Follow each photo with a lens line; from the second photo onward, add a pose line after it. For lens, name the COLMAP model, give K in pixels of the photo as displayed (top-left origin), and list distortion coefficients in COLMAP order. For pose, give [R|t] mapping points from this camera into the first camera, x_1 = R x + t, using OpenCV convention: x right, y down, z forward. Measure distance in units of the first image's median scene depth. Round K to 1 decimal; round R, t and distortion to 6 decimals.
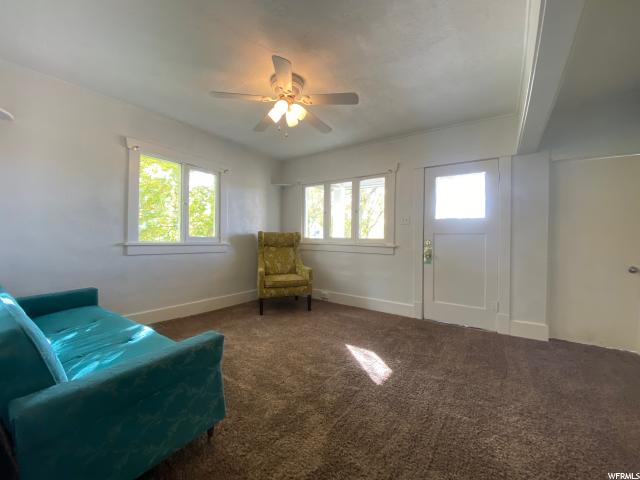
lens RADIAL K [[258.3, 0, 320.0], [0, 258.3, 240.0], [0, 0, 1]] dist [-0.000263, -0.012422]
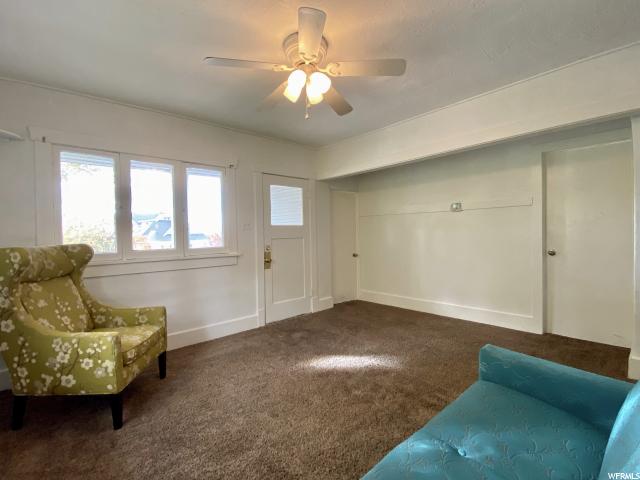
lens RADIAL K [[296.5, 0, 320.0], [0, 296.5, 240.0], [0, 0, 1]] dist [0.000119, -0.000098]
pose [[0.224762, -0.041956, 0.973510, -1.041689], [0.030423, 0.998888, 0.036026, -0.089040], [-0.973939, 0.021520, 0.225788, 0.835262]]
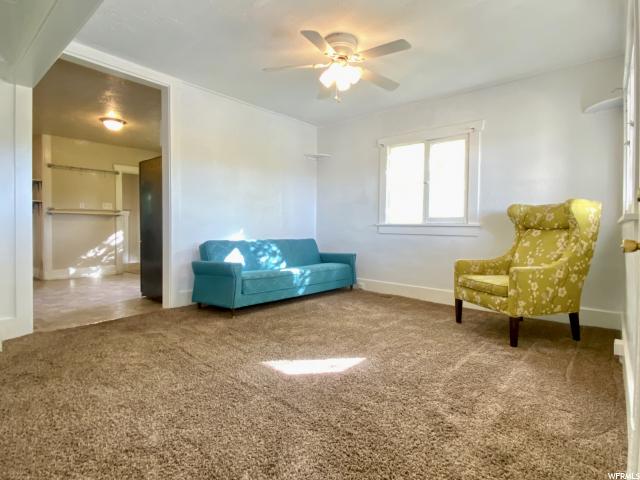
lens RADIAL K [[354.1, 0, 320.0], [0, 354.1, 240.0], [0, 0, 1]] dist [0.004223, -0.001798]
pose [[-0.117869, 0.019631, -0.992835, 1.264745], [-0.012910, 0.999690, 0.021299, 0.073571], [0.992945, 0.015328, -0.117579, 1.167981]]
